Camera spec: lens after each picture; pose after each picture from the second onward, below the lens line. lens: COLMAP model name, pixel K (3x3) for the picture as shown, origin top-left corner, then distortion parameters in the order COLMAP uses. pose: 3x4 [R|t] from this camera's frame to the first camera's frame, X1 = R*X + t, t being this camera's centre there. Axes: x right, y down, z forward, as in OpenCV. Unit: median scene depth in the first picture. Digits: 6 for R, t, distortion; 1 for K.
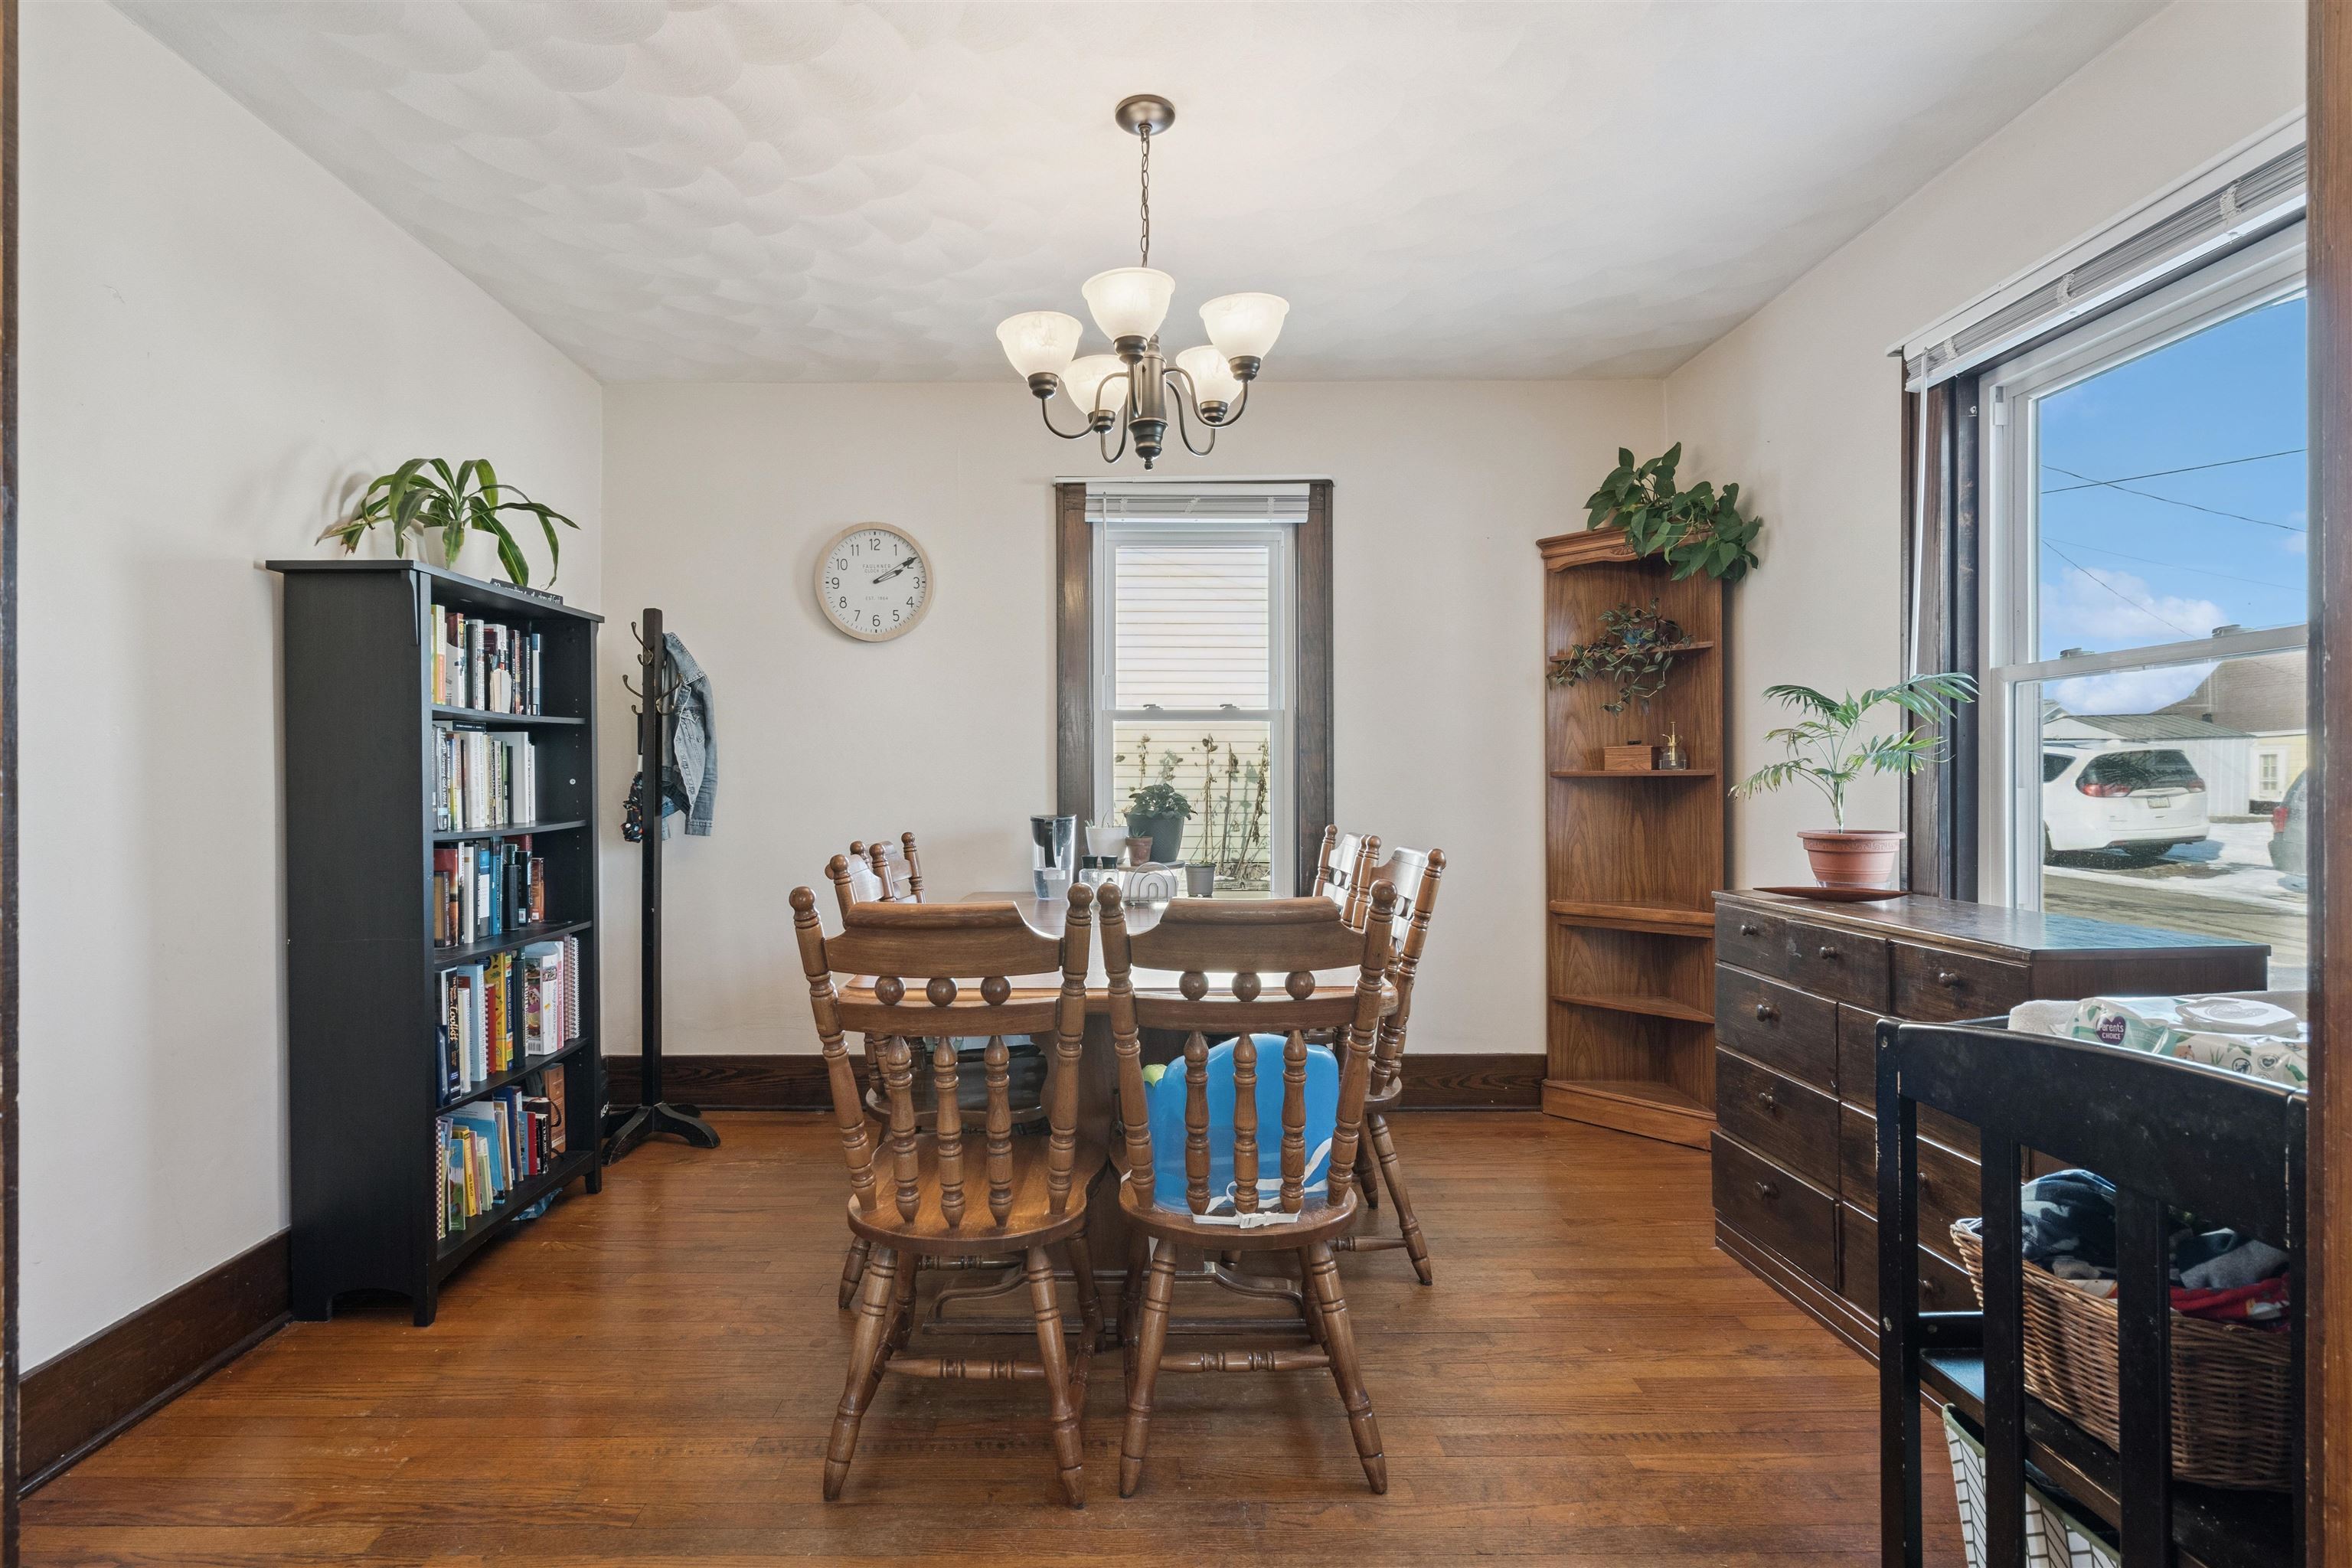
lens RADIAL K [[1076.1, 0, 1105.0], [0, 1076.1, 792.9], [0, 0, 1]] dist [-0.002469, 0.000240]
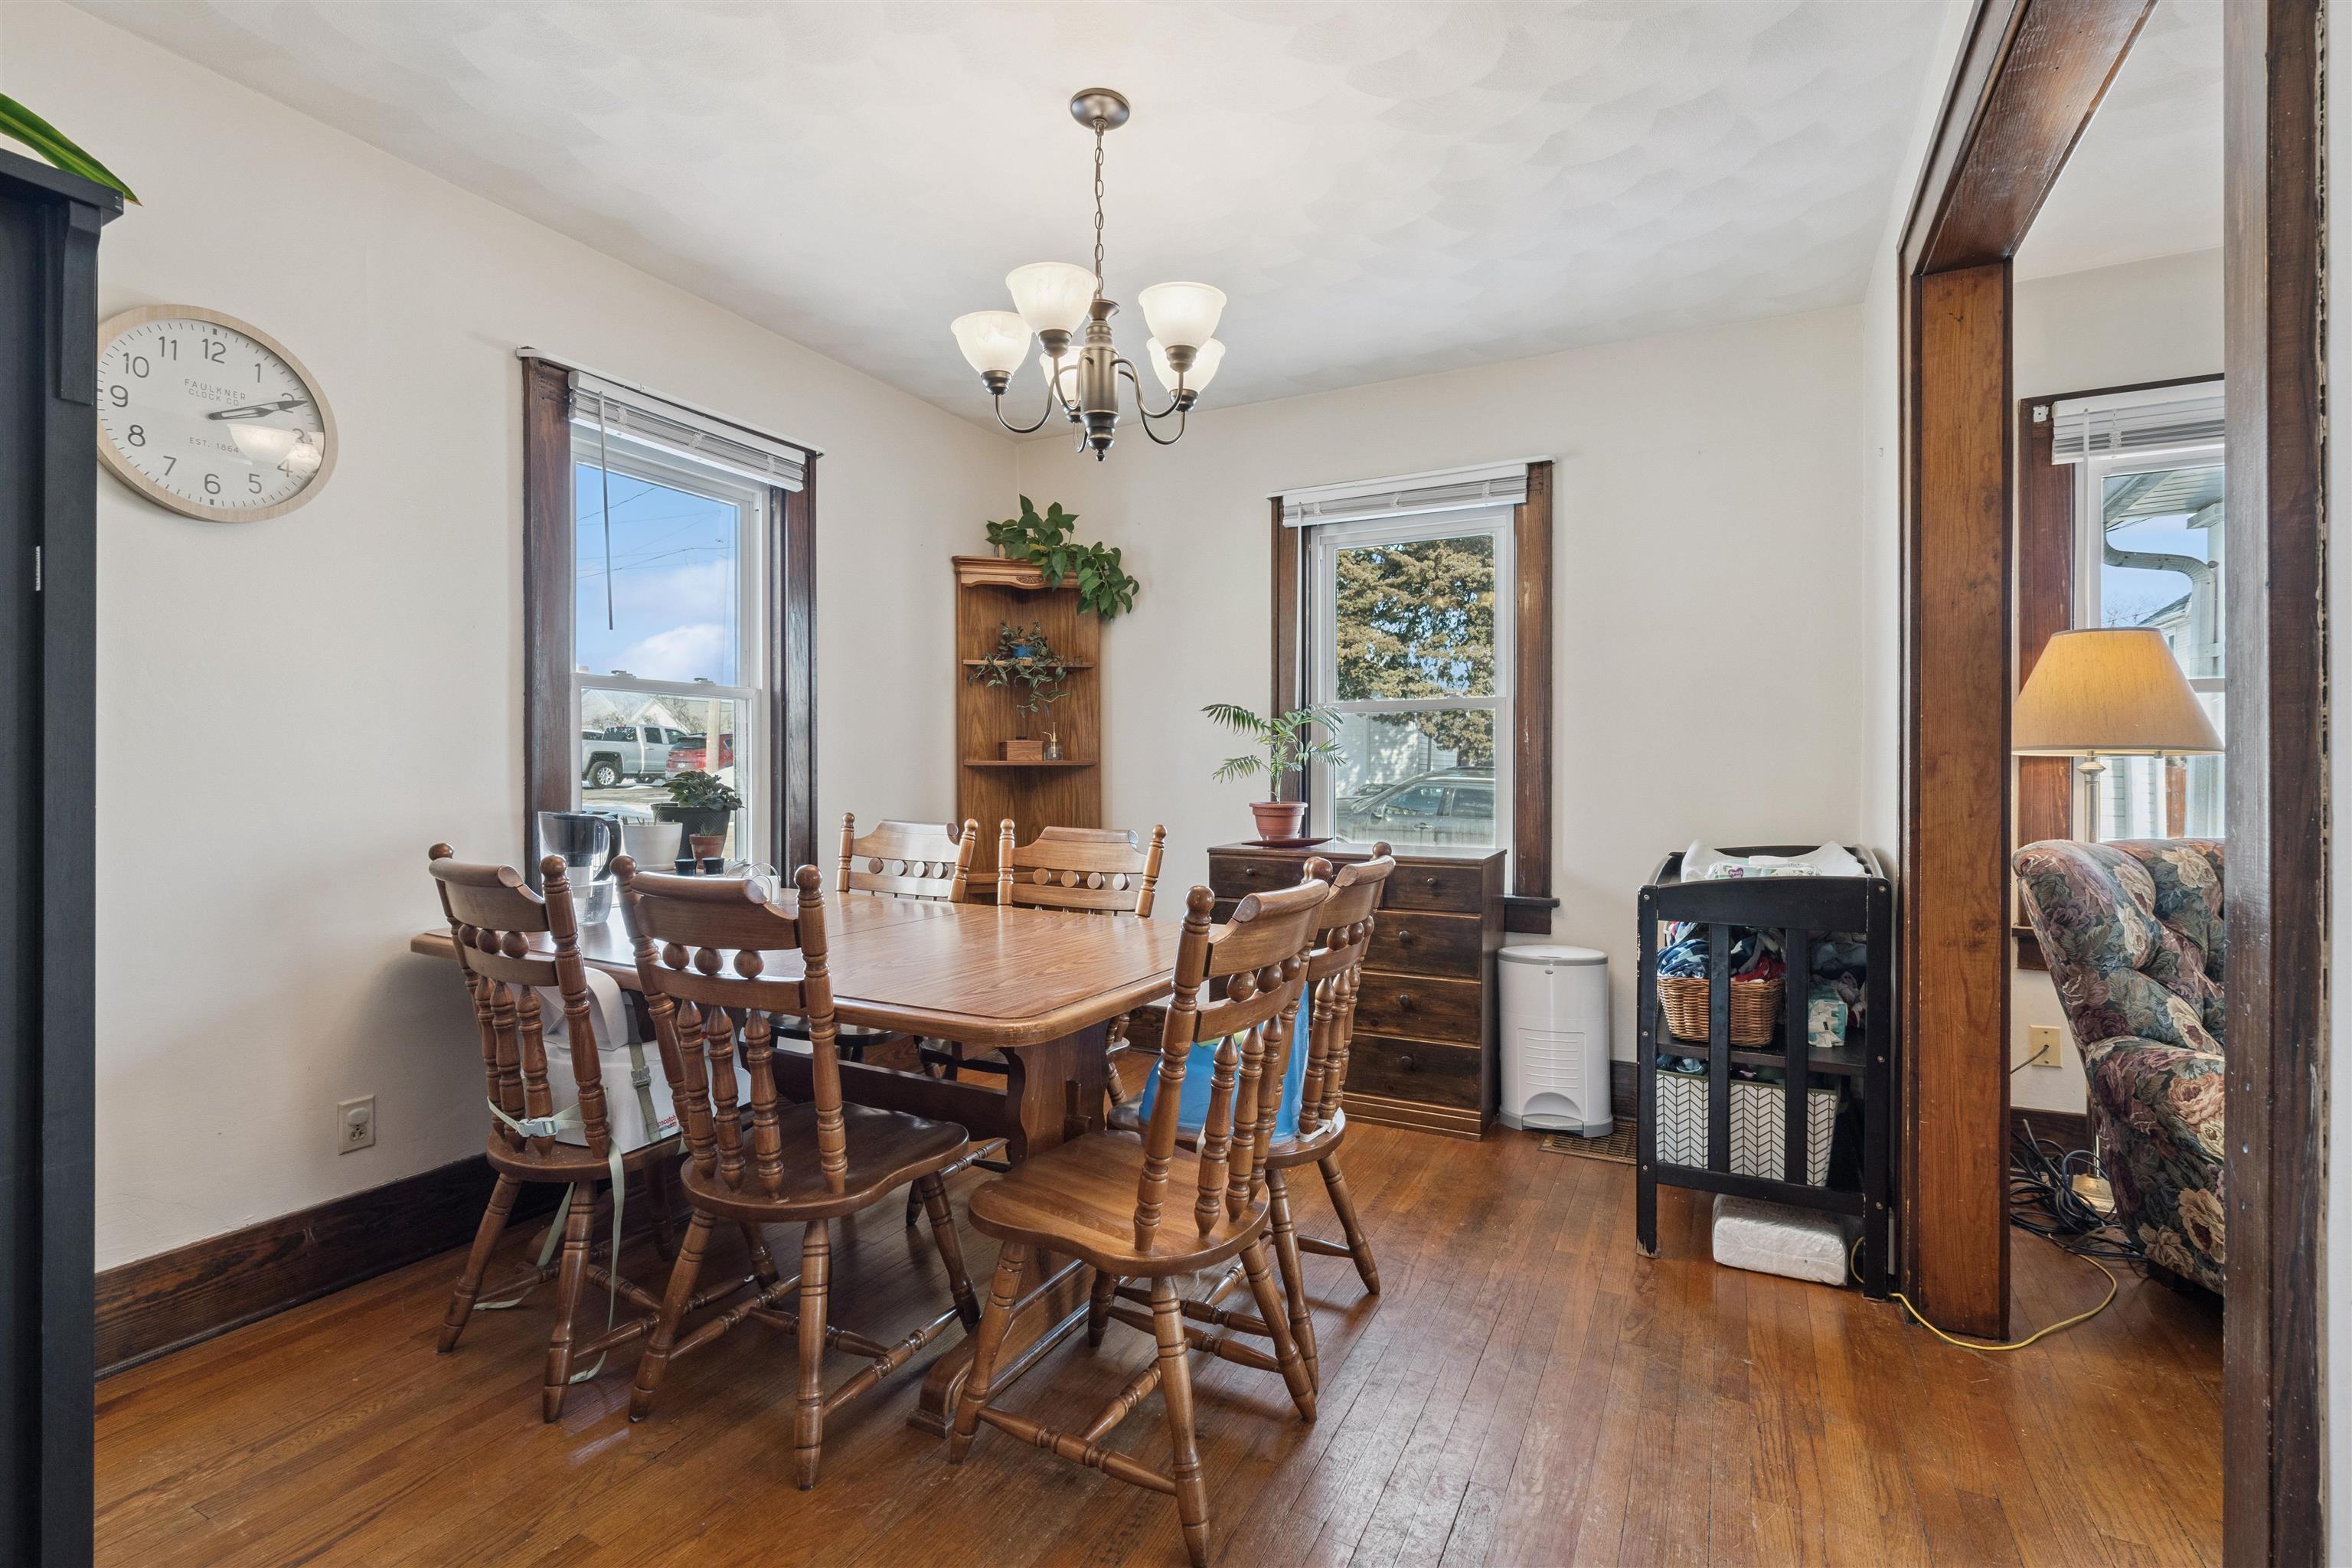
lens RADIAL K [[1076.1, 0, 1192.0], [0, 1076.1, 771.0], [0, 0, 1]] dist [-0.002469, 0.000240]
pose [[0.446881, 0.005476, 0.894577, -0.543086], [0.007346, 0.999925, -0.009790, 0.003452], [-0.894563, 0.010946, 0.446807, 0.304700]]
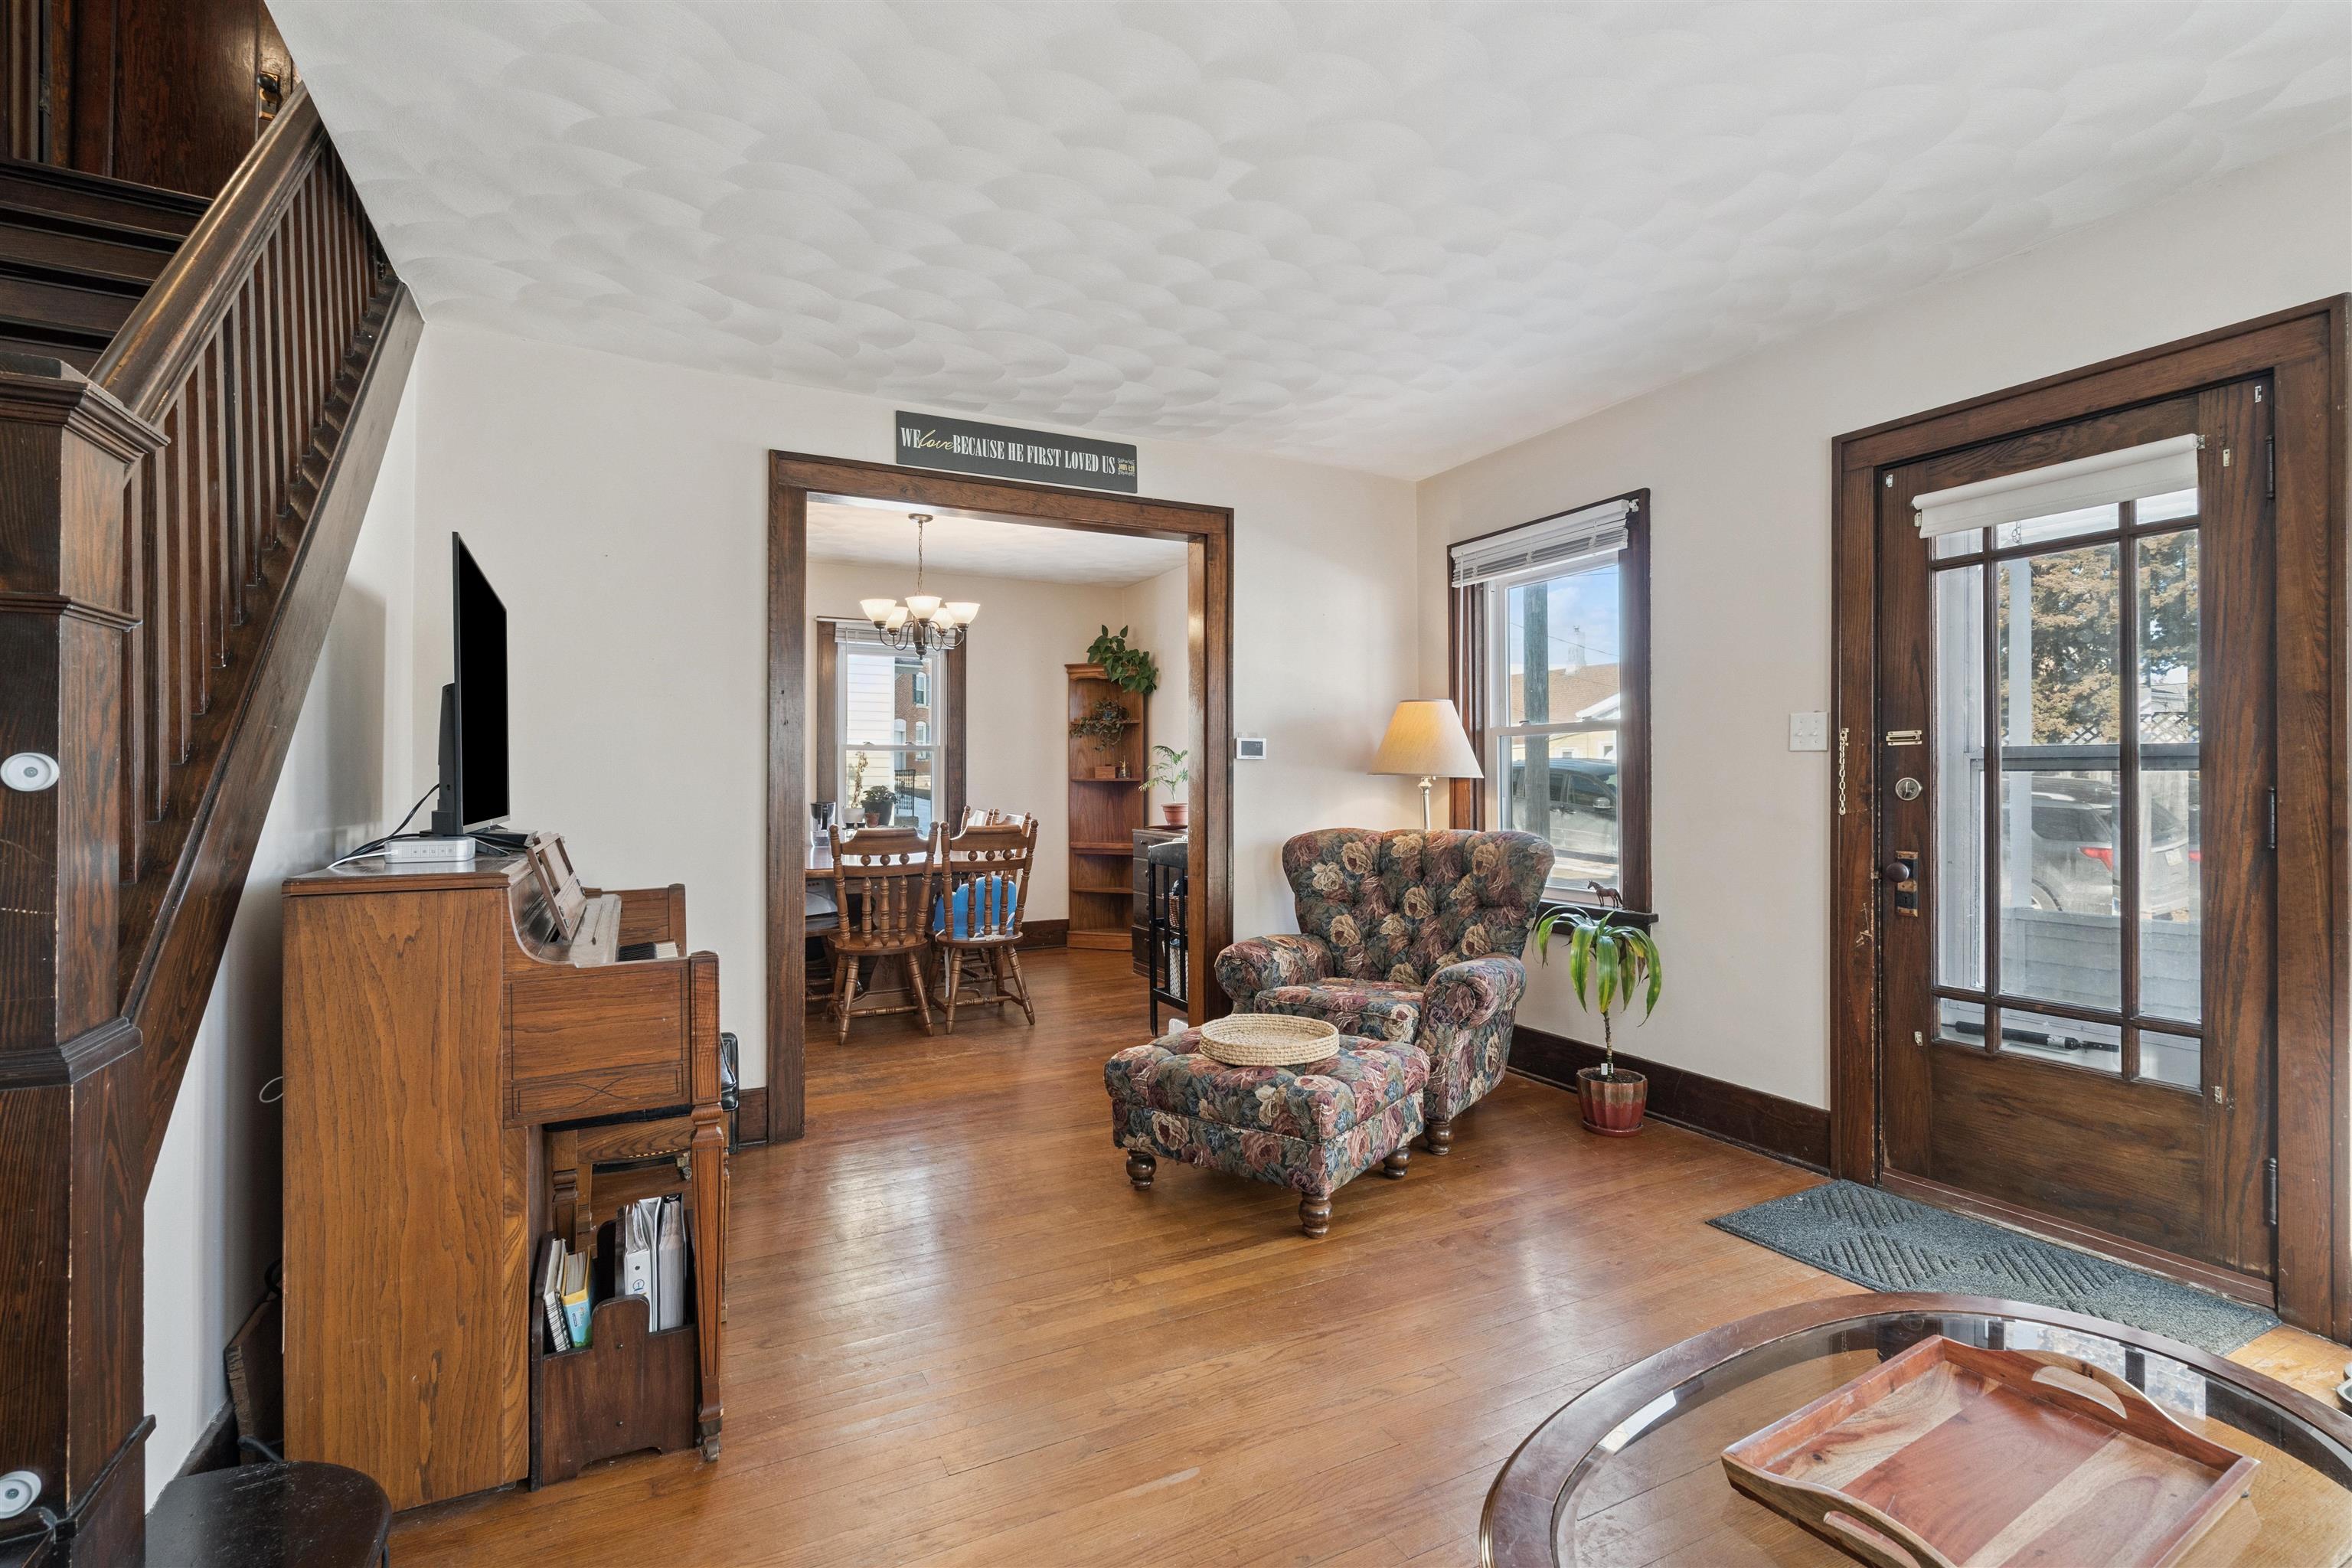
lens RADIAL K [[1076.1, 0, 1164.0], [0, 1076.1, 783.6], [0, 0, 1]] dist [-0.002469, 0.000240]
pose [[0.875902, -0.002255, 0.482484, -0.454299], [0.002800, 0.999996, -0.000409, -0.010555], [-0.482481, 0.001709, 0.875905, -0.952162]]
